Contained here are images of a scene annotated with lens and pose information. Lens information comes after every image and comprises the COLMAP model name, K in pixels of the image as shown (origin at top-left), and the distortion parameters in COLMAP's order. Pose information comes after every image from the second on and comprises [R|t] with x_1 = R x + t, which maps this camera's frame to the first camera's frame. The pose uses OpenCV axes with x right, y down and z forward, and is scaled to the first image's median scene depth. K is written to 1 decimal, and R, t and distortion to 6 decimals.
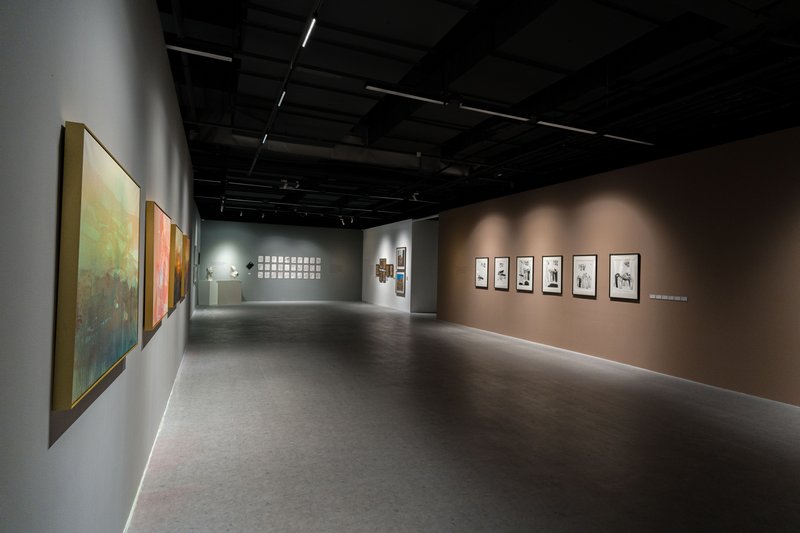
lens RADIAL K [[439.6, 0, 400.0], [0, 439.6, 266.5], [0, 0, 1]] dist [0.034852, -0.000051]
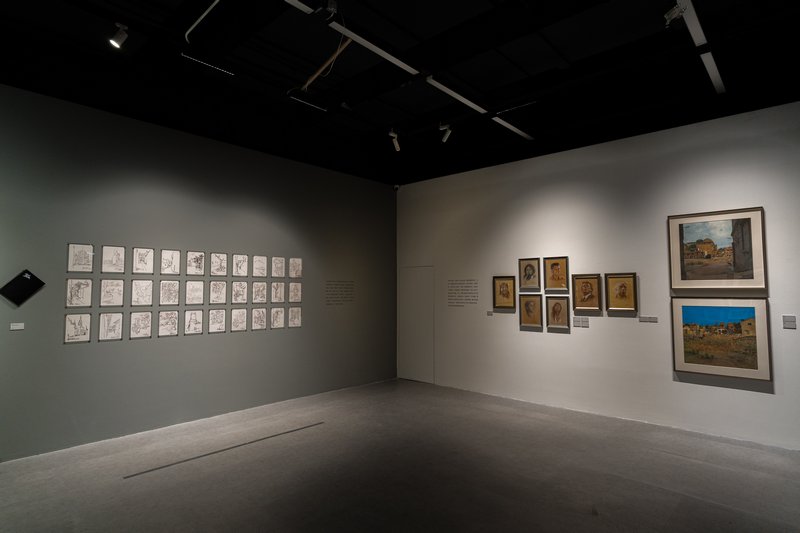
lens RADIAL K [[439.6, 0, 400.0], [0, 439.6, 266.5], [0, 0, 1]] dist [0.034852, -0.000051]
pose [[0.907605, 0.000763, 0.419825, -0.256820], [0.018294, 0.998977, -0.041363, 0.000119], [-0.419427, 0.045222, 0.906662, 0.704630]]
